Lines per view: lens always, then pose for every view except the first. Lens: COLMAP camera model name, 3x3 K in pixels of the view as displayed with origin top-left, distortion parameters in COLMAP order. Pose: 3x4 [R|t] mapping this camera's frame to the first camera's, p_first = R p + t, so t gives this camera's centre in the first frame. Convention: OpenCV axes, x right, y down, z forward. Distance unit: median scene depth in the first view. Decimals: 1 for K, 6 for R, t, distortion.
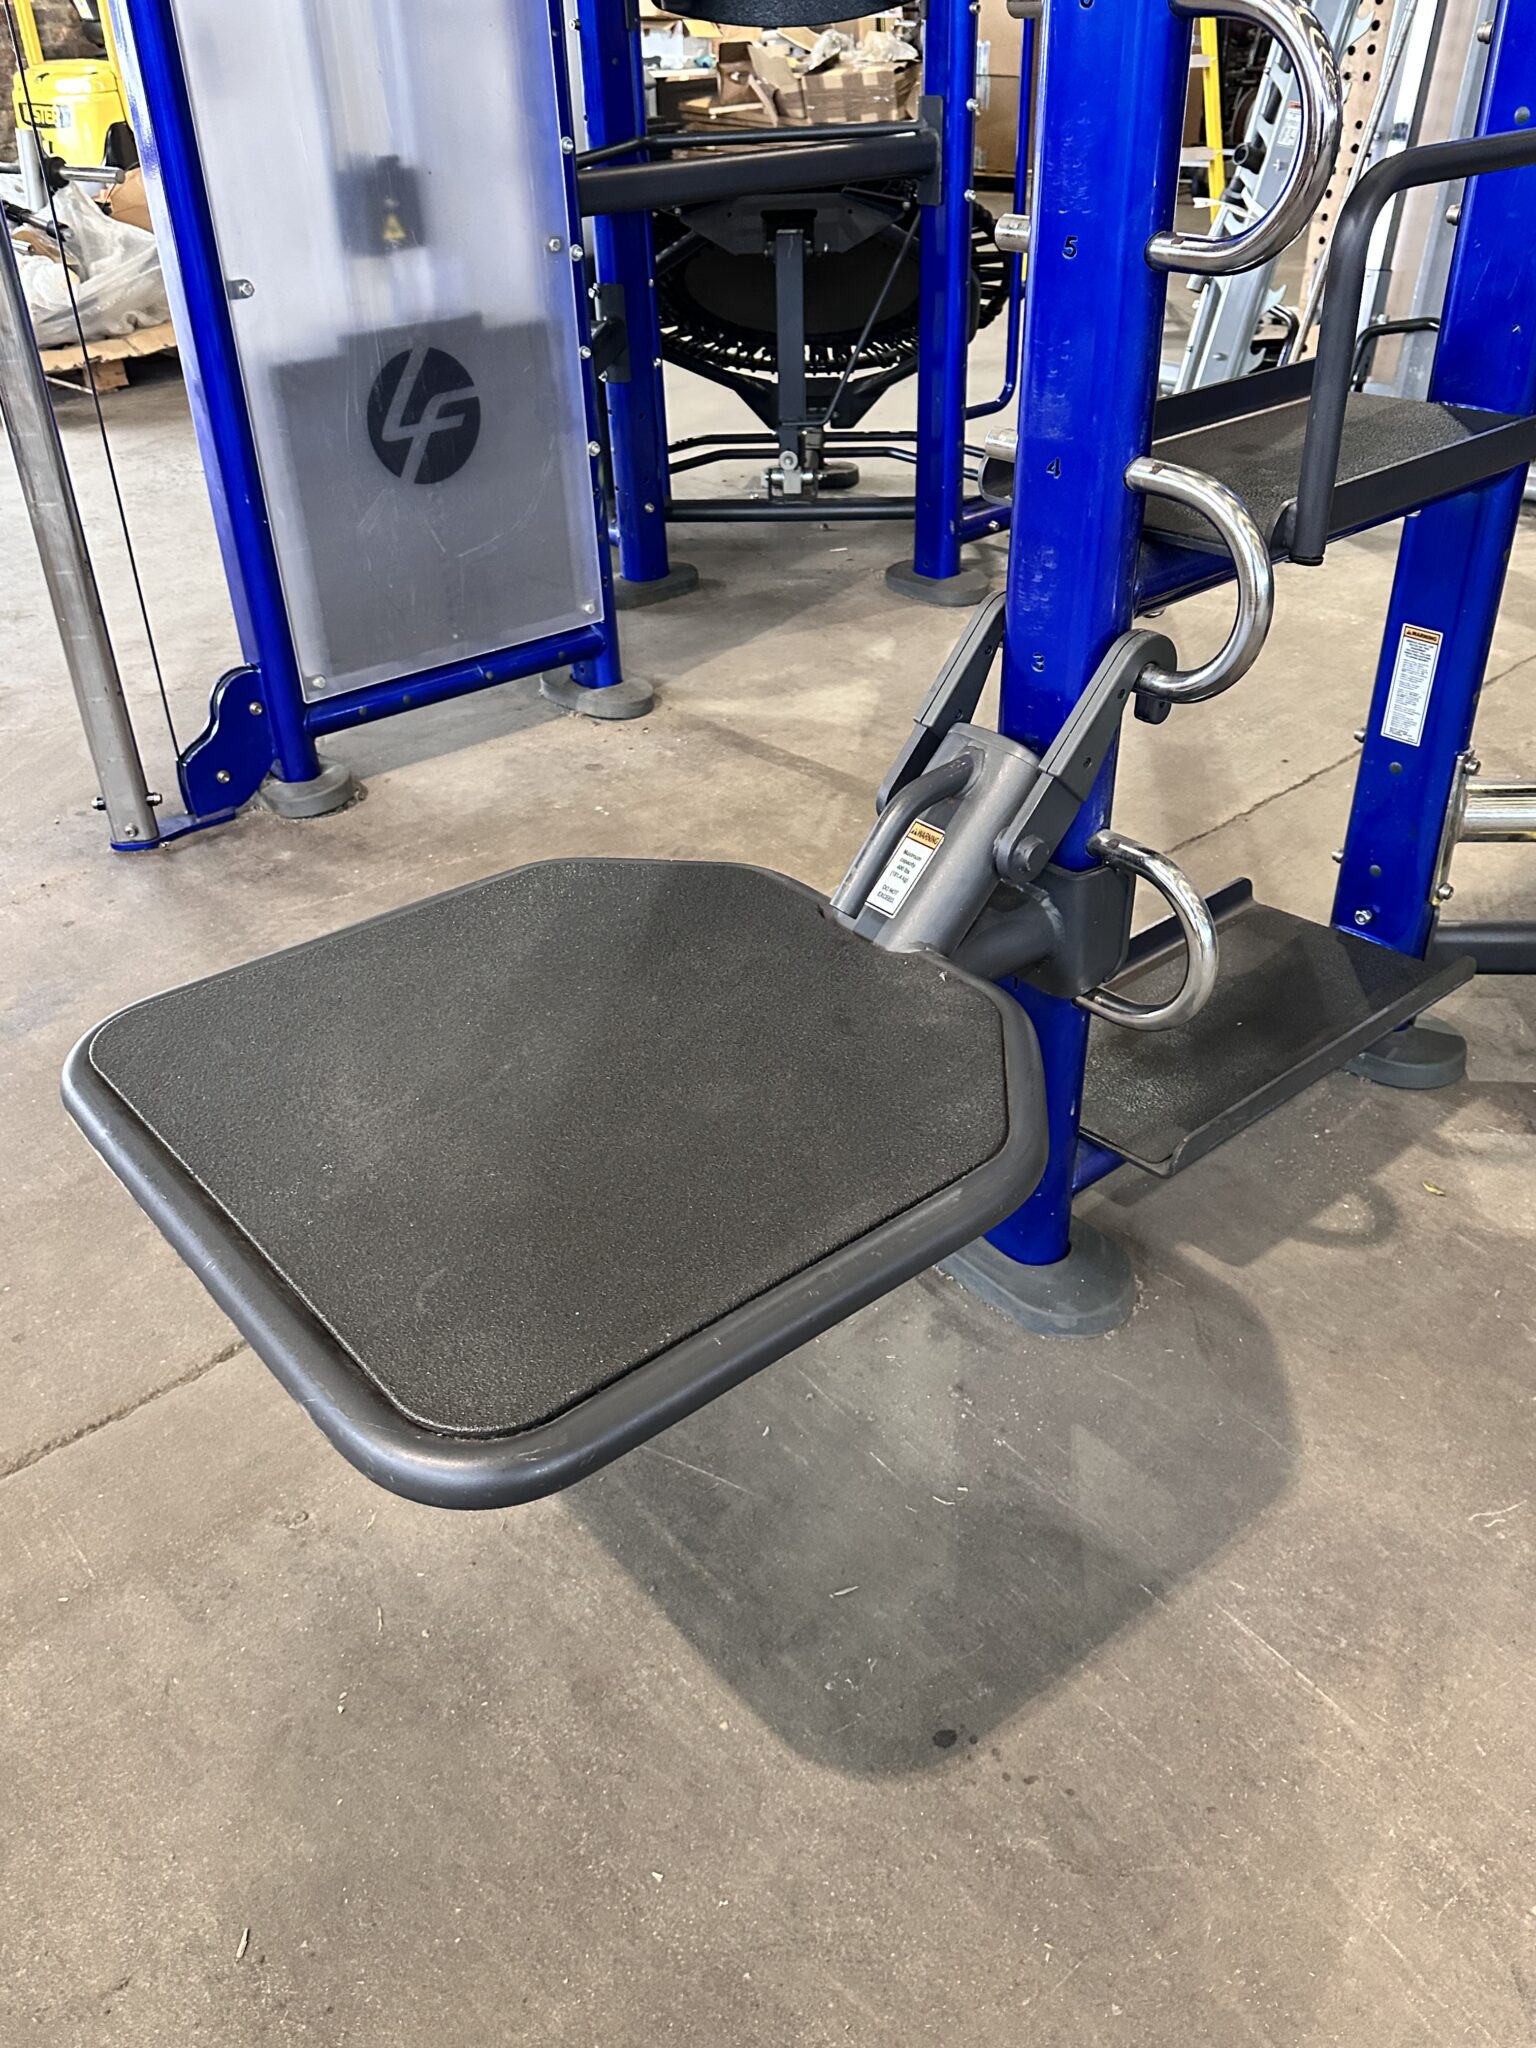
lens RADIAL K [[1664.0, 0, 716.9], [0, 1664.0, 1019.5], [0, 0, 1]] dist [0.132734, -0.249212]
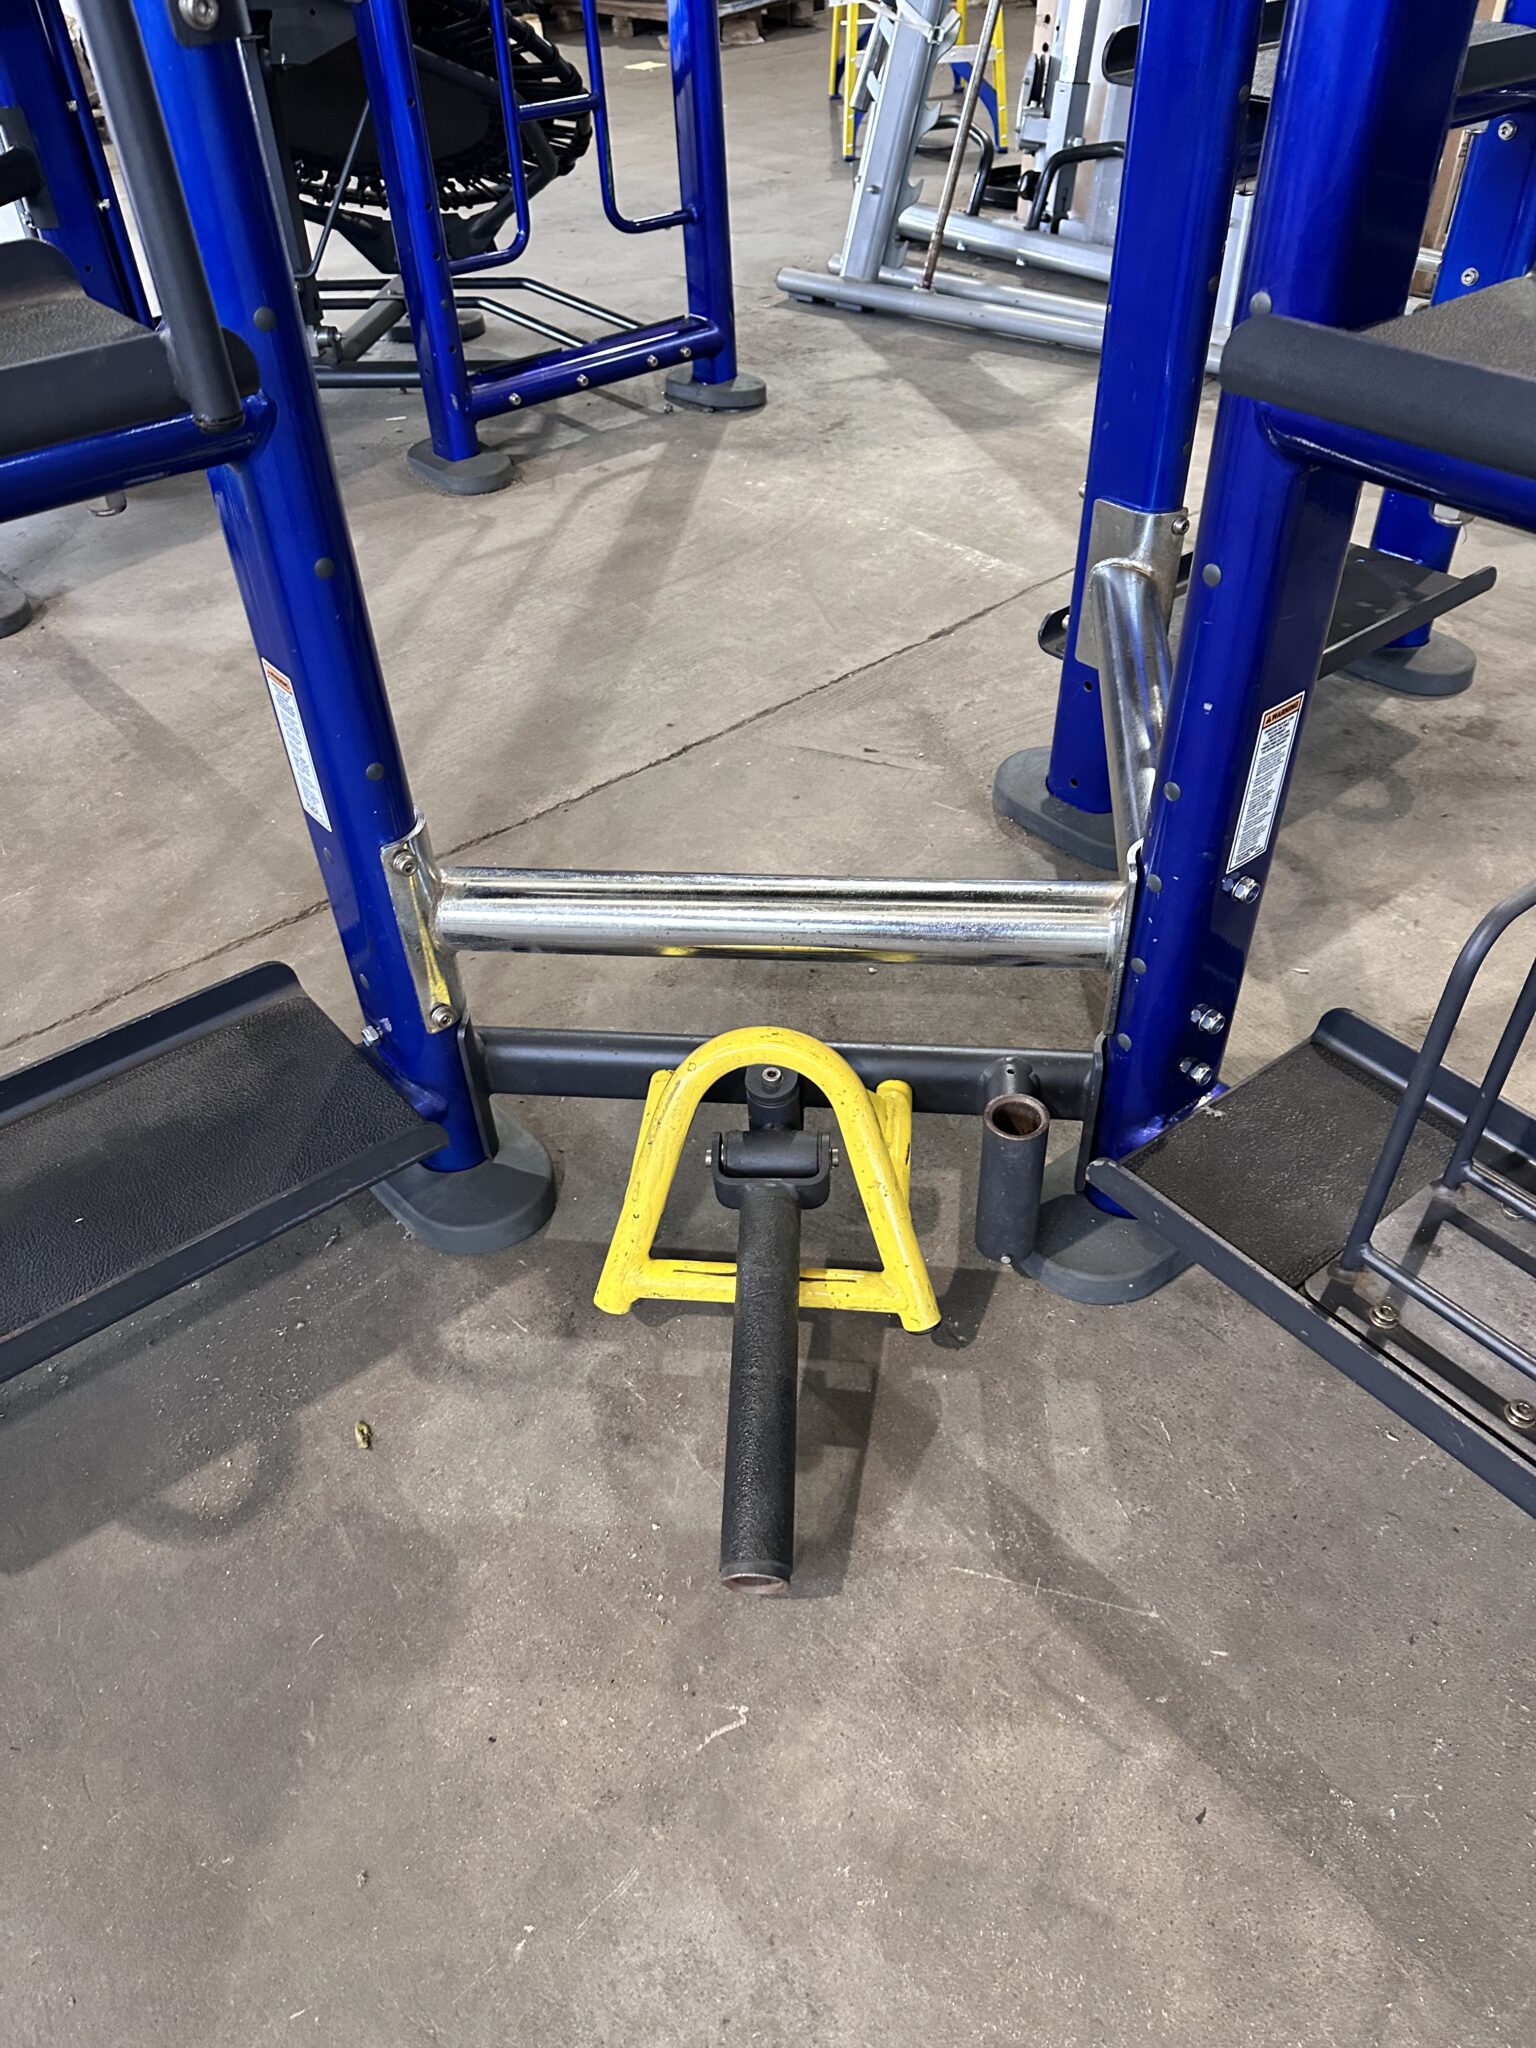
lens RADIAL K [[1444.0, 0, 700.4], [0, 1444.0, 1025.0], [0, 0, 1]] dist [0.007112, -0.002808]
pose [[0.998917, 0.021103, -0.041477, 0.369076], [-0.014323, 0.987423, 0.157452, -0.111512], [0.044278, -0.156687, 0.986655, 0.254904]]
